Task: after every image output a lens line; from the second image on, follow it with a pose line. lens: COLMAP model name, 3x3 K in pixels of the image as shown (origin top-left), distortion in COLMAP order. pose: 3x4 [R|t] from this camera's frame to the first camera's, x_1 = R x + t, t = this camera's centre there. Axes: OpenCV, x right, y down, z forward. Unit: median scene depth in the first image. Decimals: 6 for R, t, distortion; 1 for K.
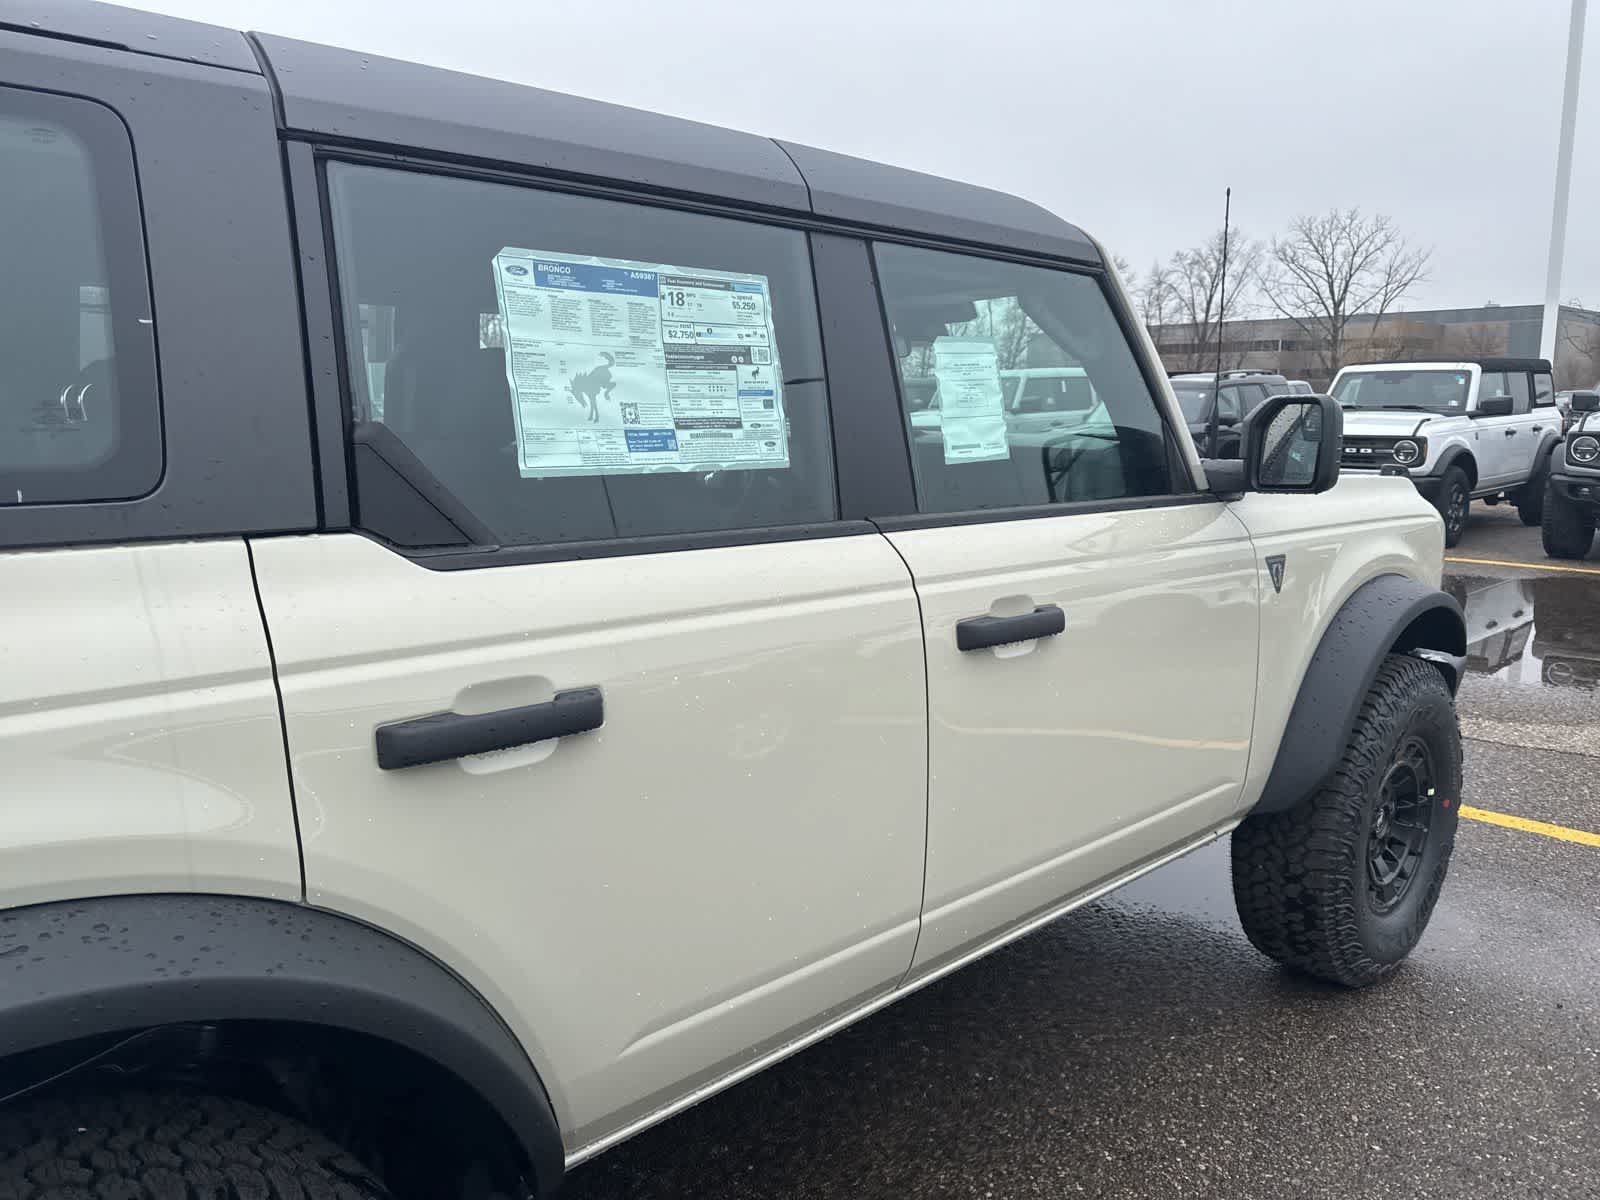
lens RADIAL K [[1132.1, 0, 808.6], [0, 1132.1, 596.5], [0, 0, 1]] dist [0.055688, -0.069809]
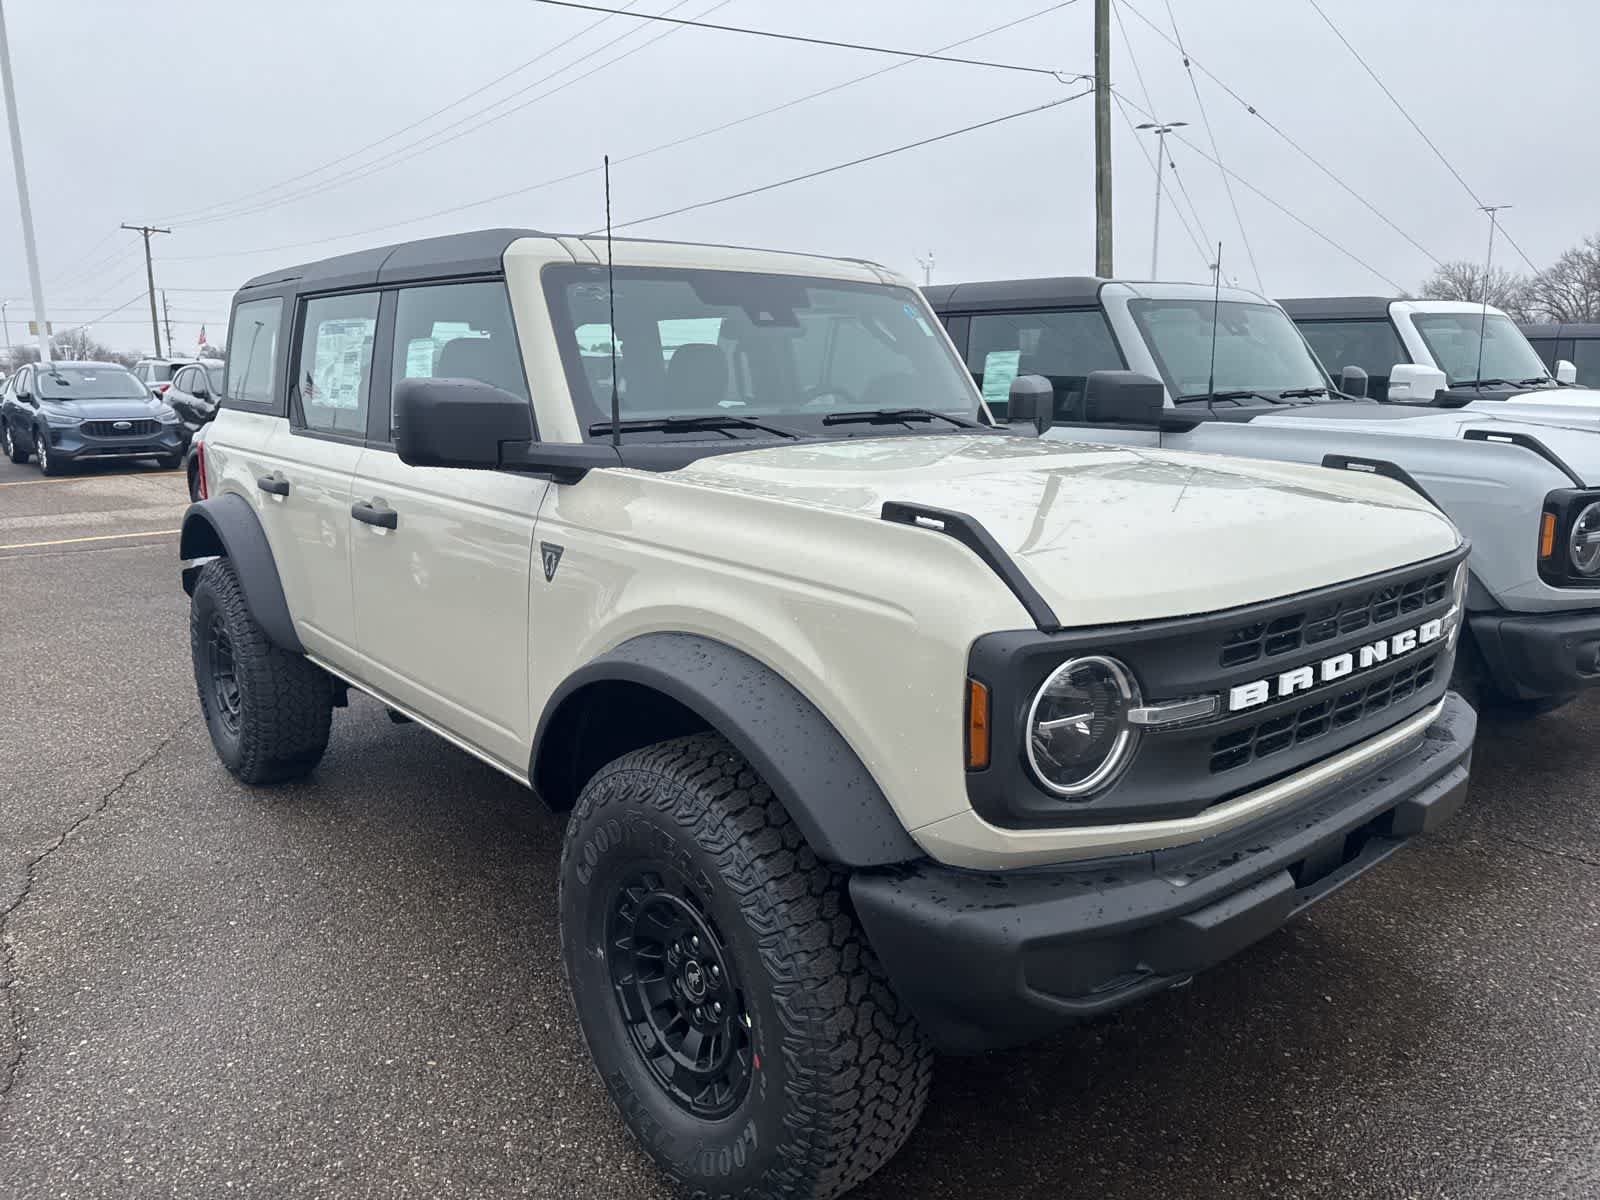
lens RADIAL K [[1130.8, 0, 787.0], [0, 1130.8, 602.9], [0, 0, 1]] dist [0.055735, -0.067034]
pose [[-0.043761, 0.205162, -0.977749, 2.103926], [-0.163881, 0.963955, 0.209602, -0.345668], [0.985509, 0.169407, -0.008562, 1.880735]]
